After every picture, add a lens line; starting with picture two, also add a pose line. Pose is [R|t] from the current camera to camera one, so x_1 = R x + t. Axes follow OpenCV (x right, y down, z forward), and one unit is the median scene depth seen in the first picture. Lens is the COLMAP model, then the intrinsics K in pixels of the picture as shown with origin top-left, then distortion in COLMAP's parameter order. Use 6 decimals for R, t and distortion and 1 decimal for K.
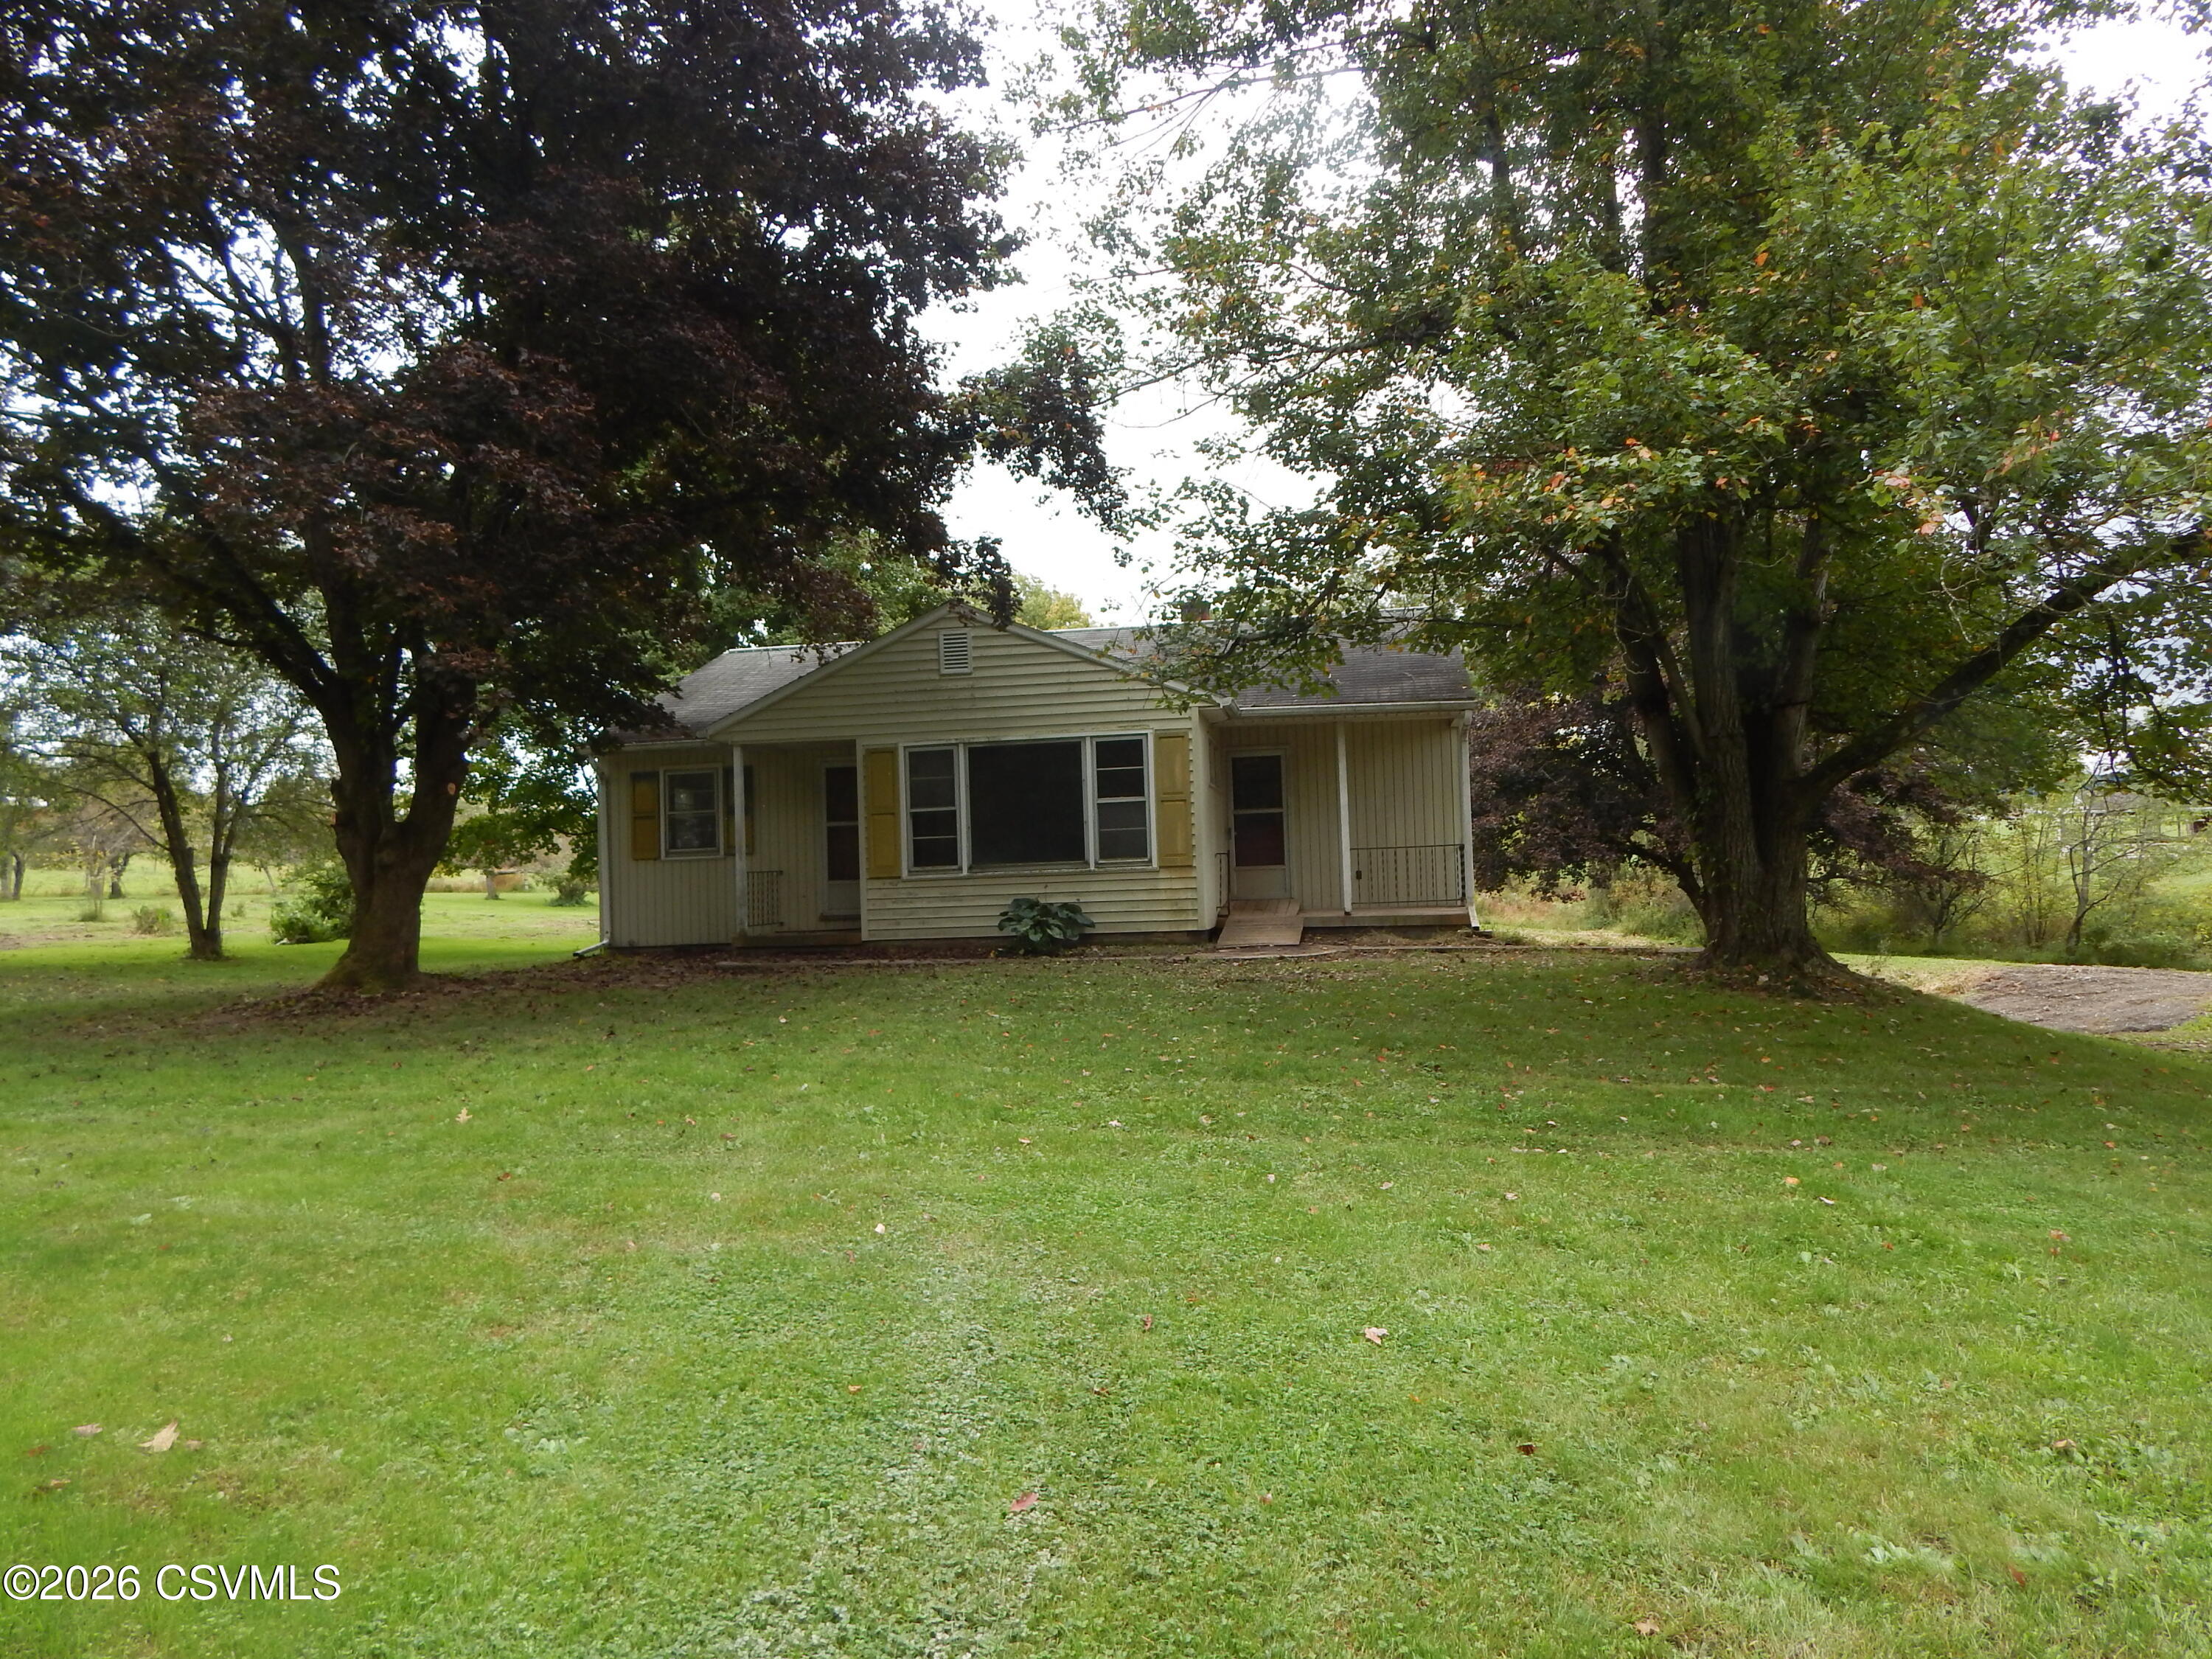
lens RADIAL K [[1423.4, 0, 1106.0], [0, 1423.4, 829.5], [0, 0, 1]] dist [-0.031173, -0.000662]
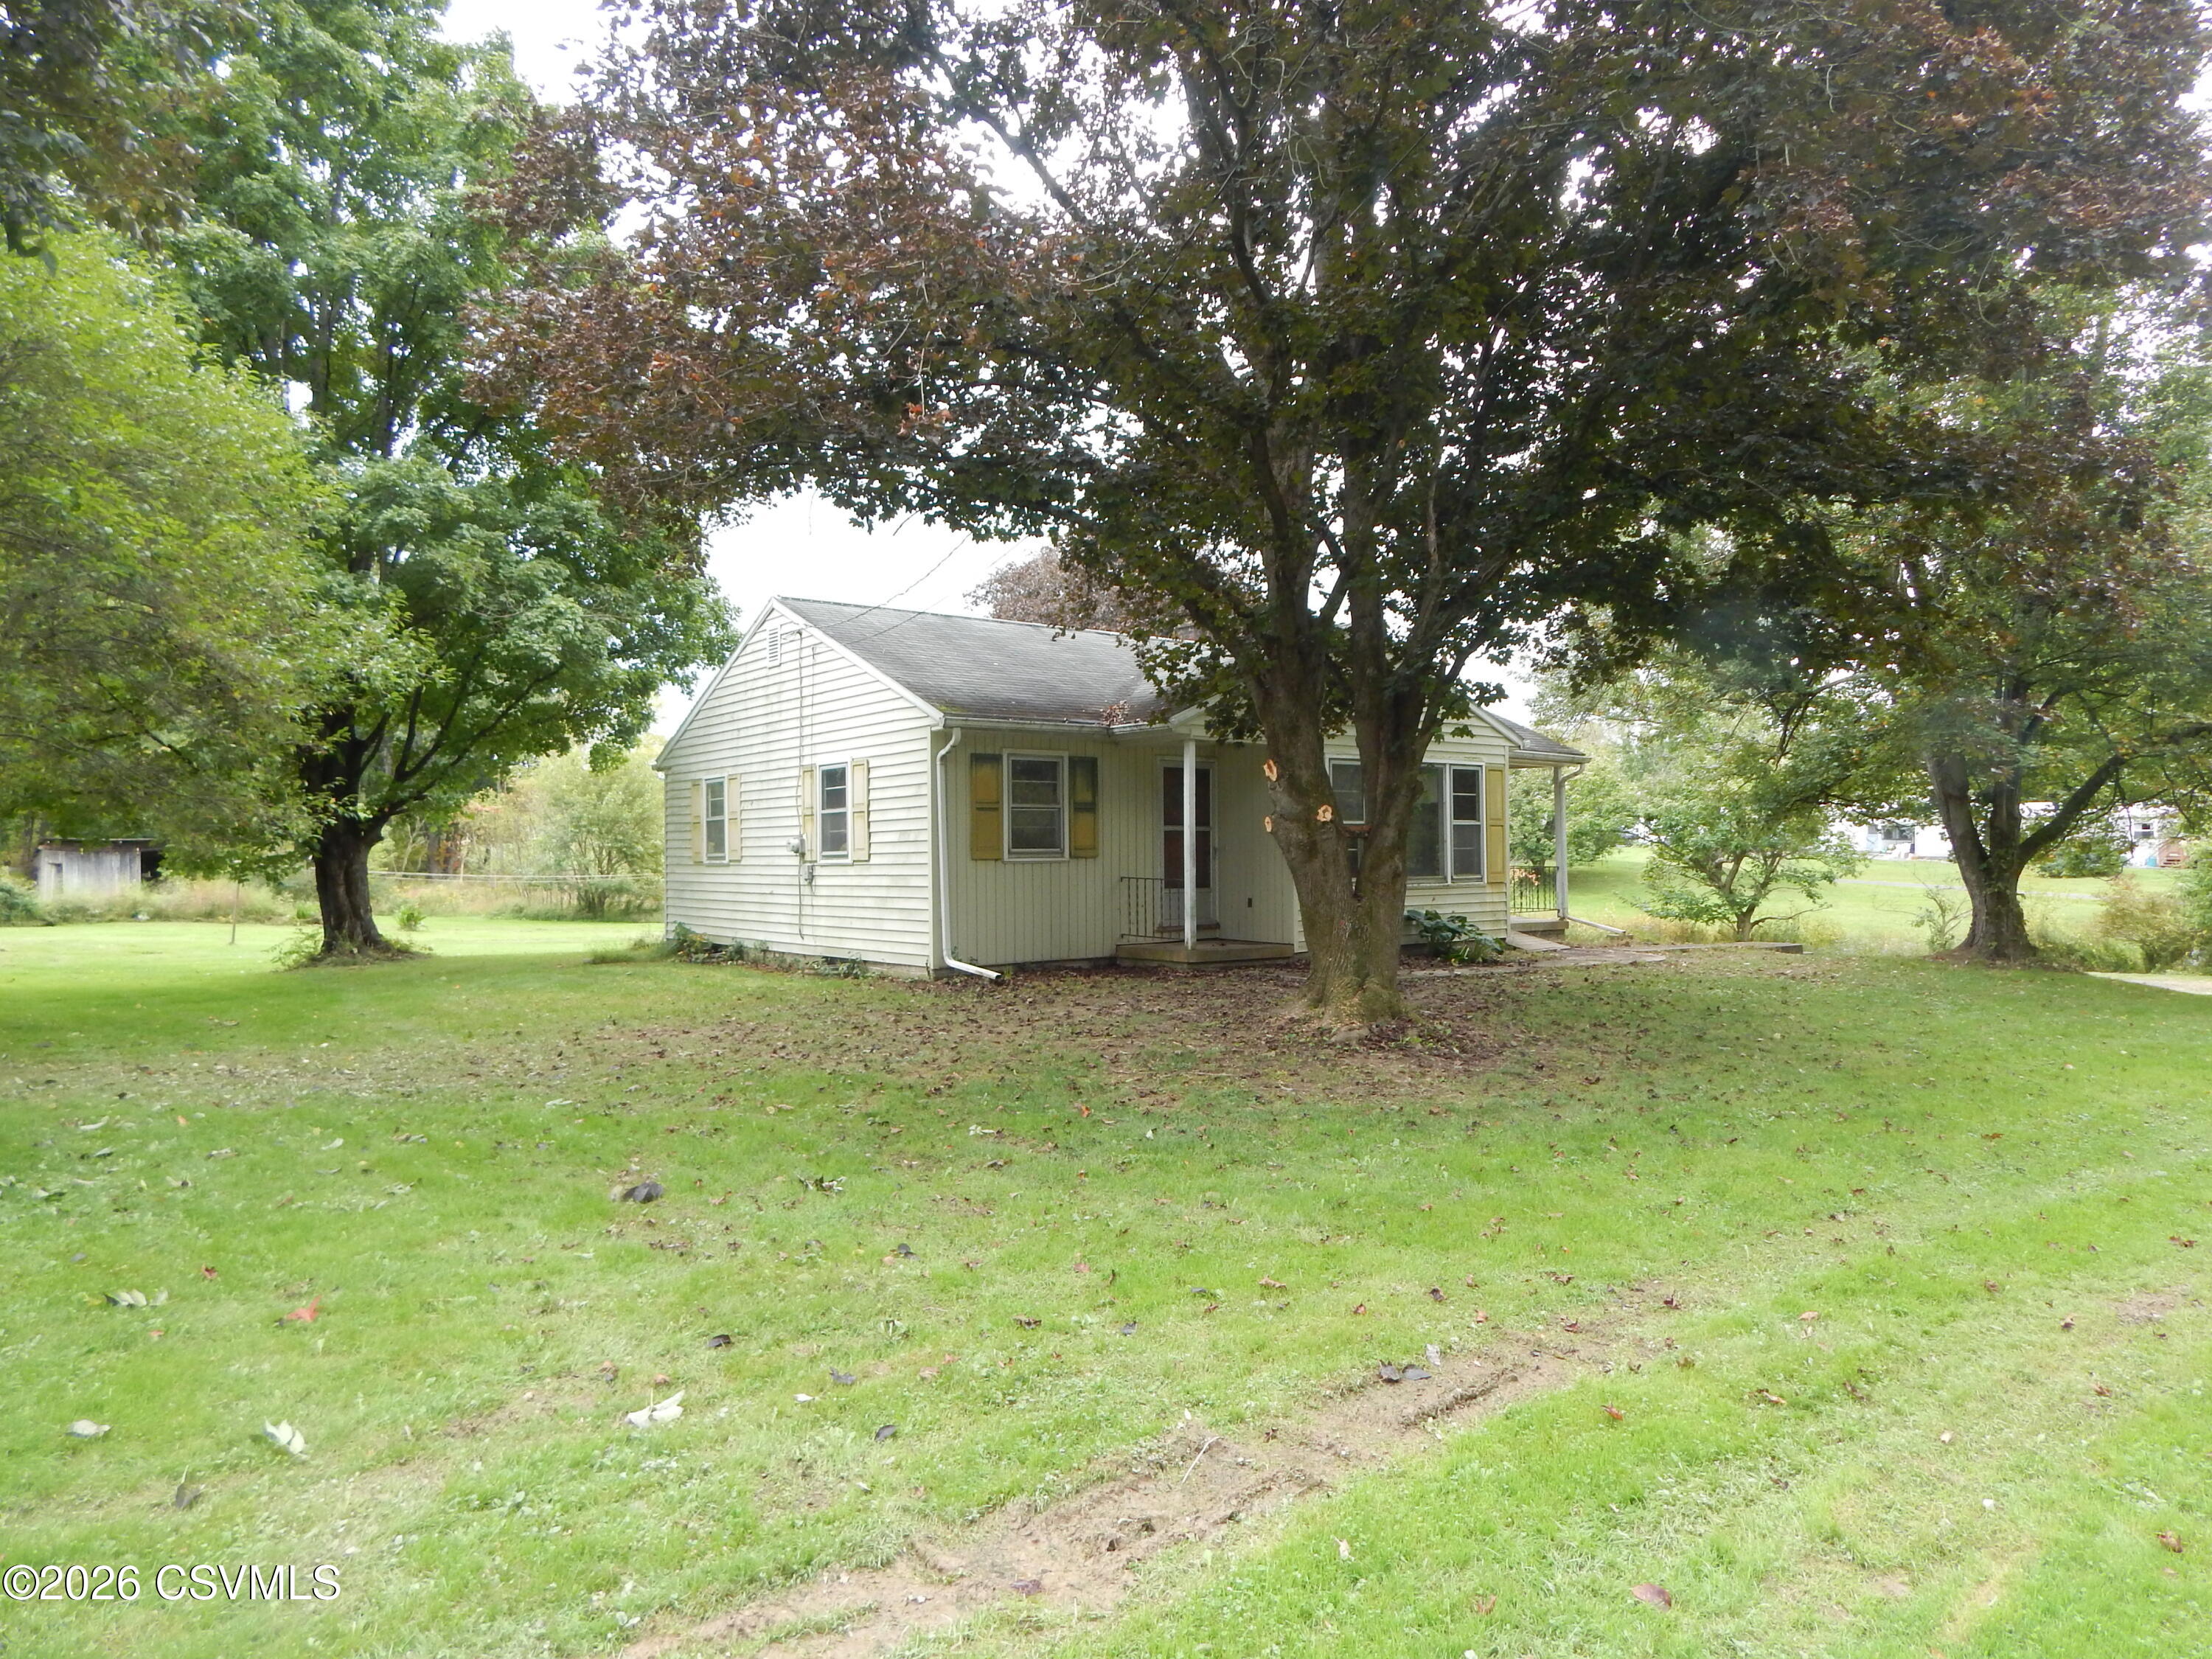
lens RADIAL K [[1423.4, 0, 1106.0], [0, 1423.4, 829.5], [0, 0, 1]] dist [-0.031173, -0.000662]
pose [[0.670097, 0.045352, 0.740887, -1.658187], [-0.039551, 0.998895, -0.025374, 0.040216], [-0.741219, -0.012299, 0.671151, 0.745337]]
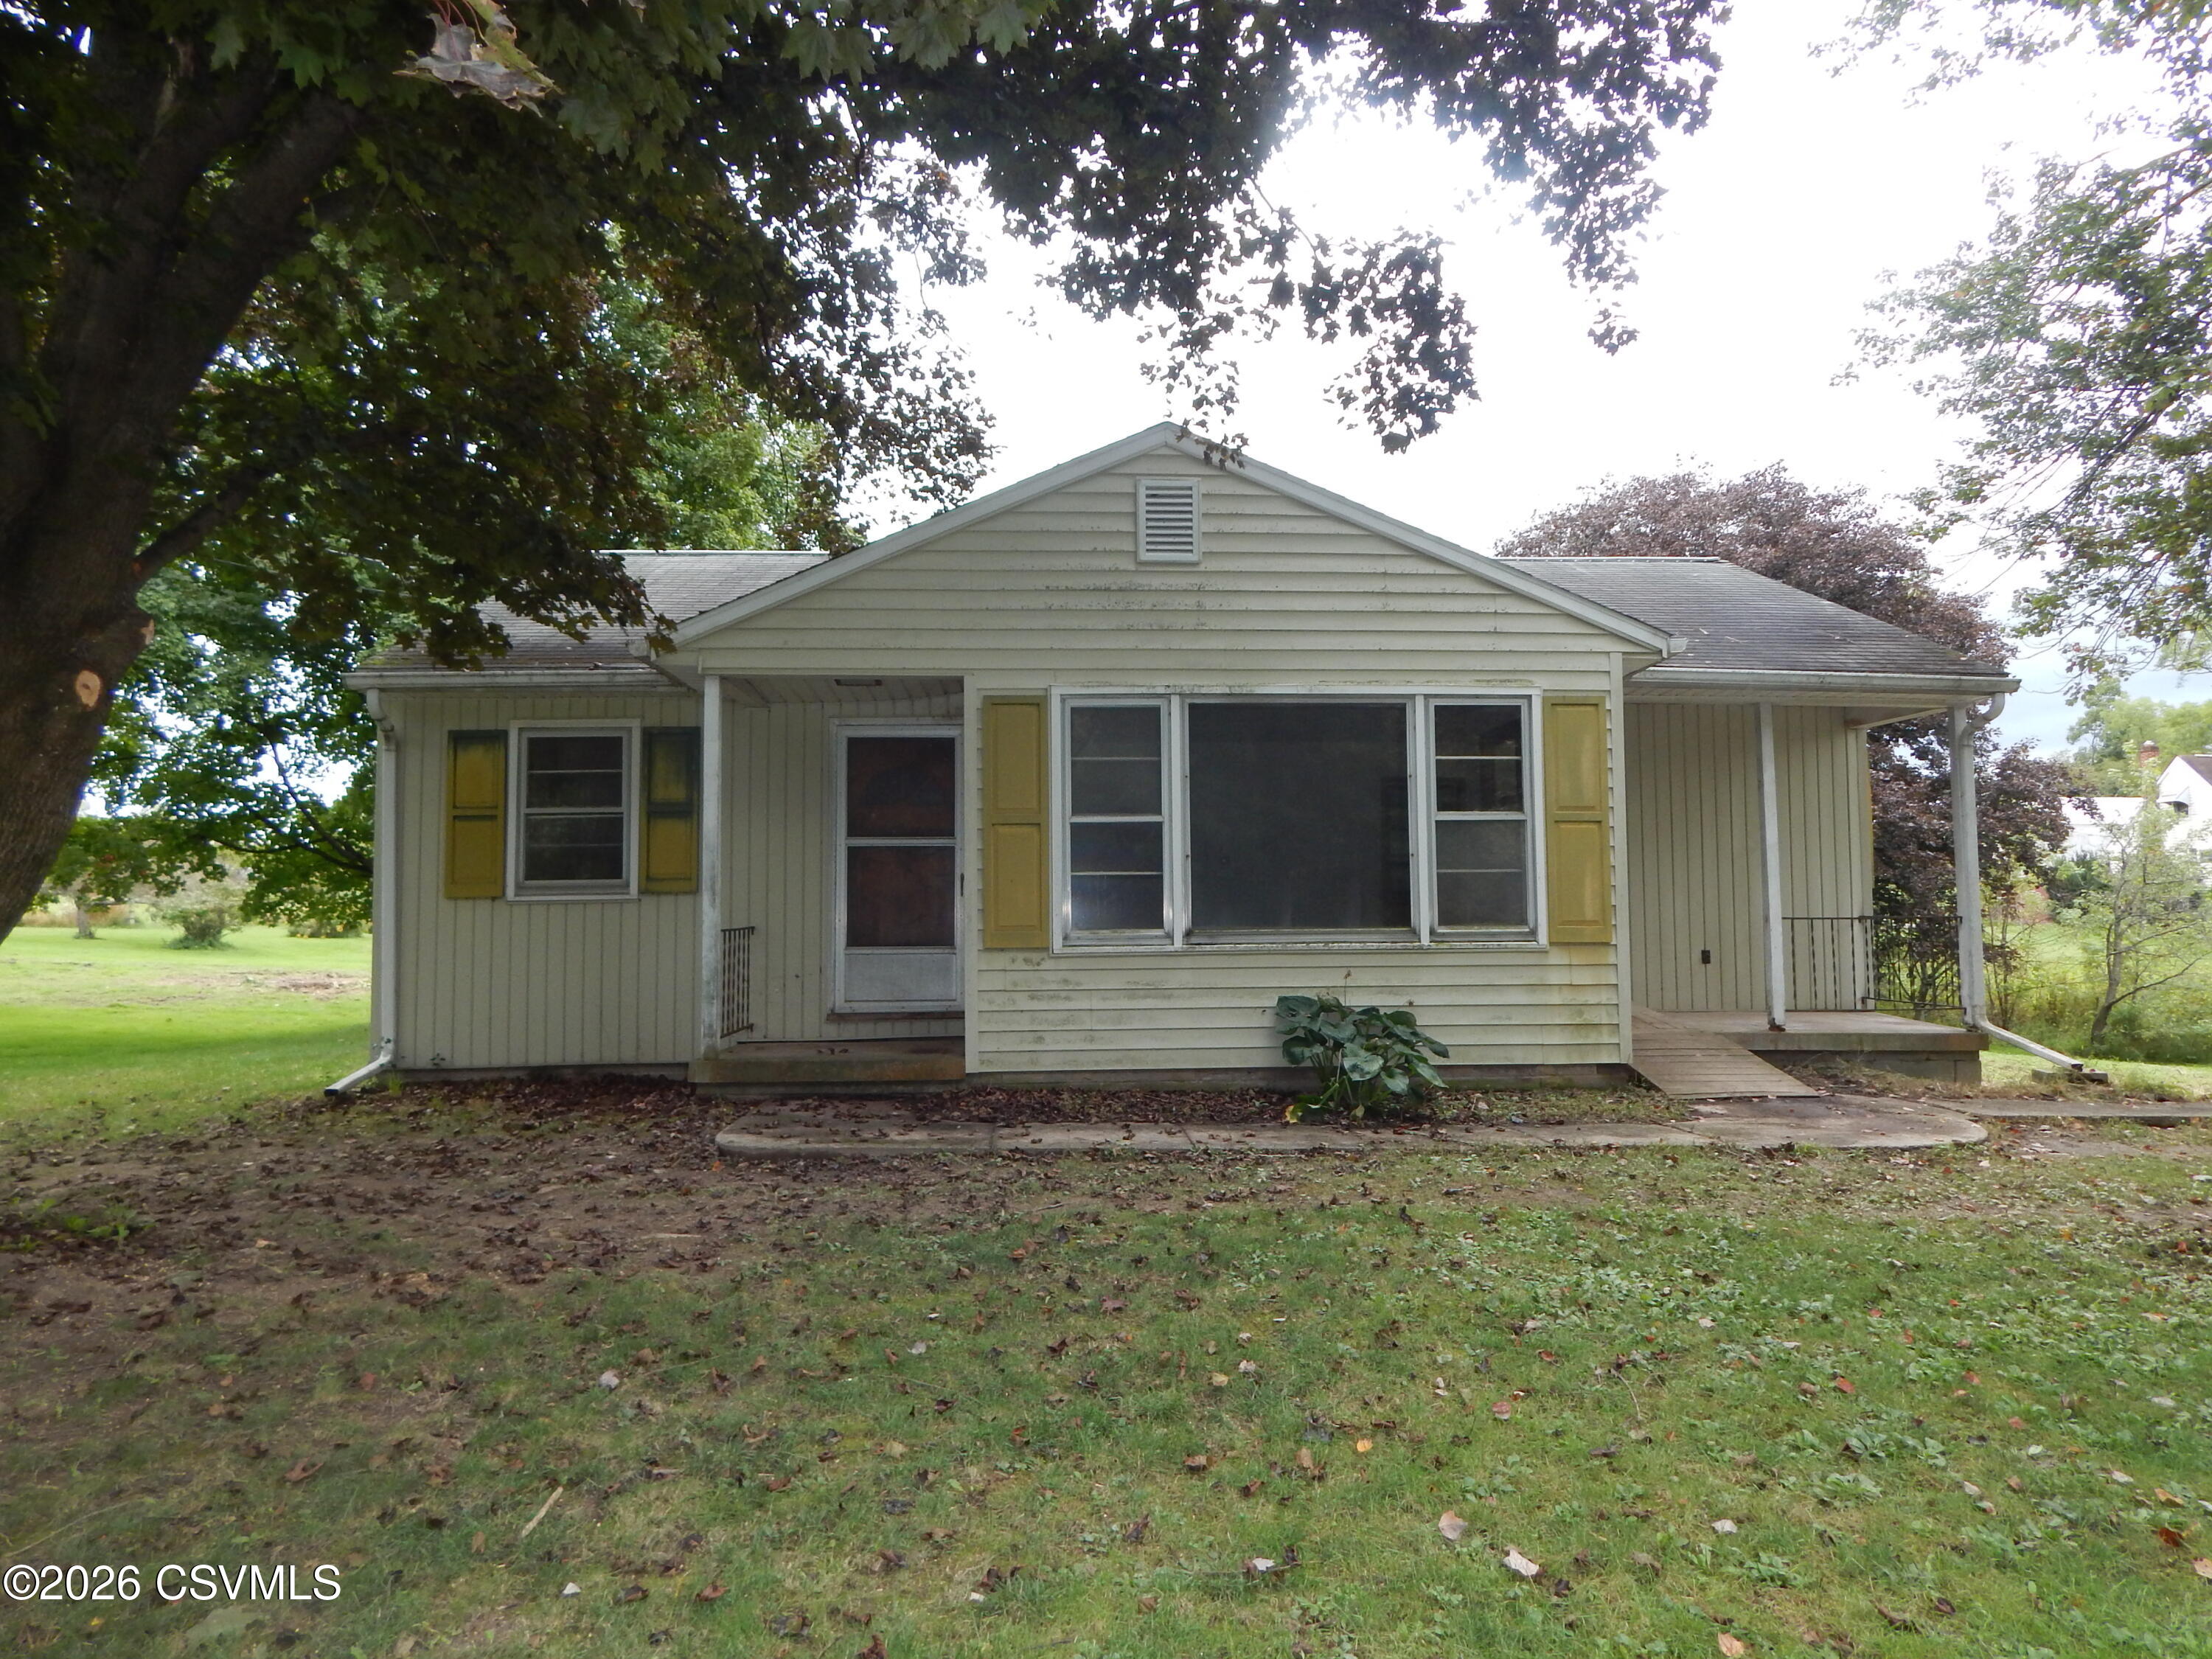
lens RADIAL K [[1434.2, 0, 1106.0], [0, 1434.2, 829.5], [0, 0, 1]] dist [-0.001369, -0.002803]
pose [[0.976372, 0.040020, 0.212357, -0.395225], [-0.032890, 0.998774, -0.037003, 0.014613], [-0.213578, 0.029144, 0.976491, 0.821410]]
